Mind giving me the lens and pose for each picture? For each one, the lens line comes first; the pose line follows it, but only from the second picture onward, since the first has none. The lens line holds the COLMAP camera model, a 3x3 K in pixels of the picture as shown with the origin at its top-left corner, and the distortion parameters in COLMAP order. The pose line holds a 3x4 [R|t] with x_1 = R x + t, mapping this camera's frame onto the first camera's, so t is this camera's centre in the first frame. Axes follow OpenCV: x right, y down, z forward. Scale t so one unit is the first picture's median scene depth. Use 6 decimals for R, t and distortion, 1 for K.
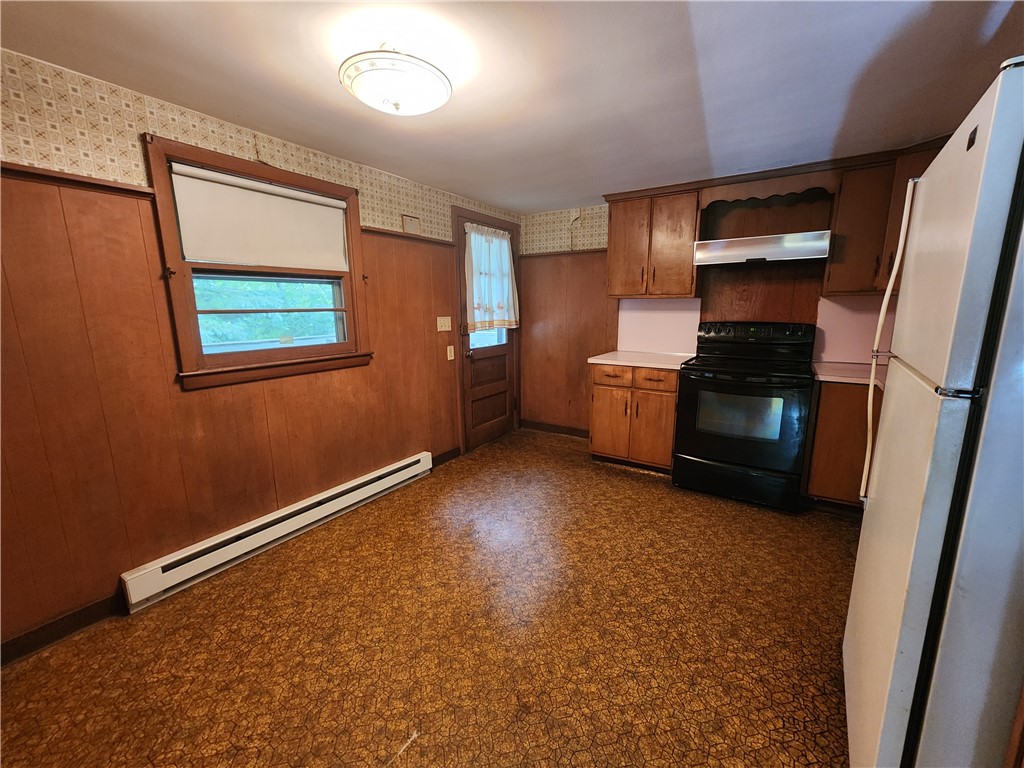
lens RADIAL K [[419.9, 0, 510.9], [0, 419.9, 387.8], [0, 0, 1]] dist [-0.000687, 0.000664]
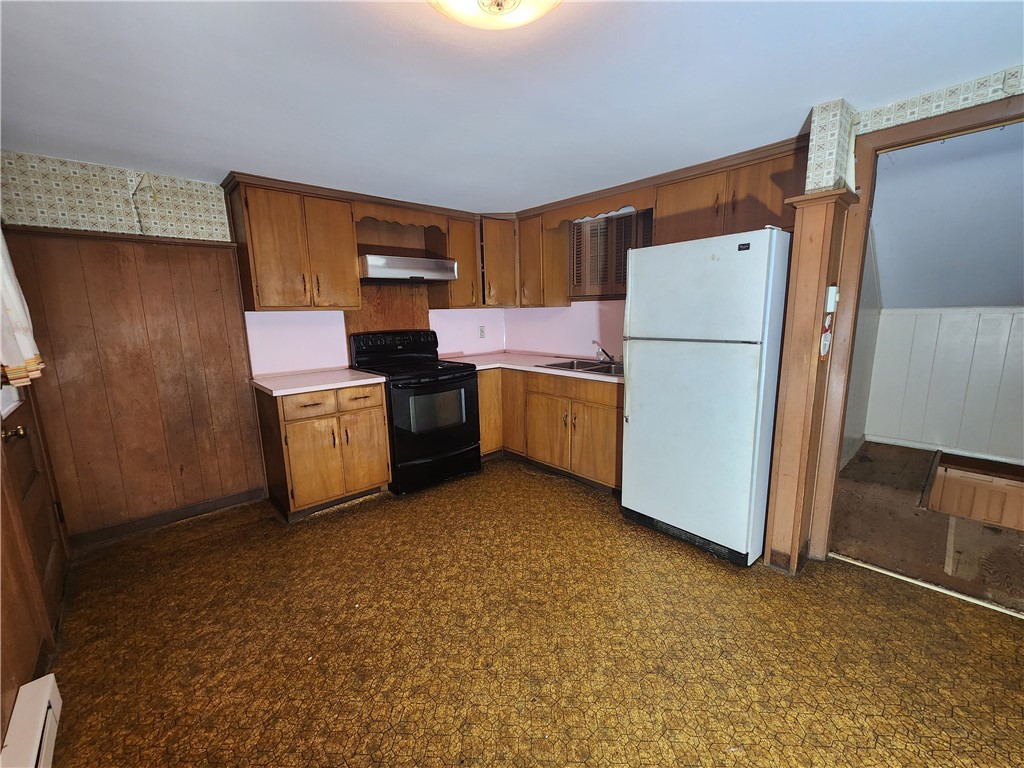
lens RADIAL K [[419.9, 0, 510.5], [0, 419.9, 387.9], [0, 0, 1]] dist [-0.000687, 0.000664]
pose [[0.247012, -0.170285, 0.953933, -0.459900], [0.205190, 0.971306, 0.120254, -0.084706], [-0.947038, 0.166034, 0.274865, 0.430833]]
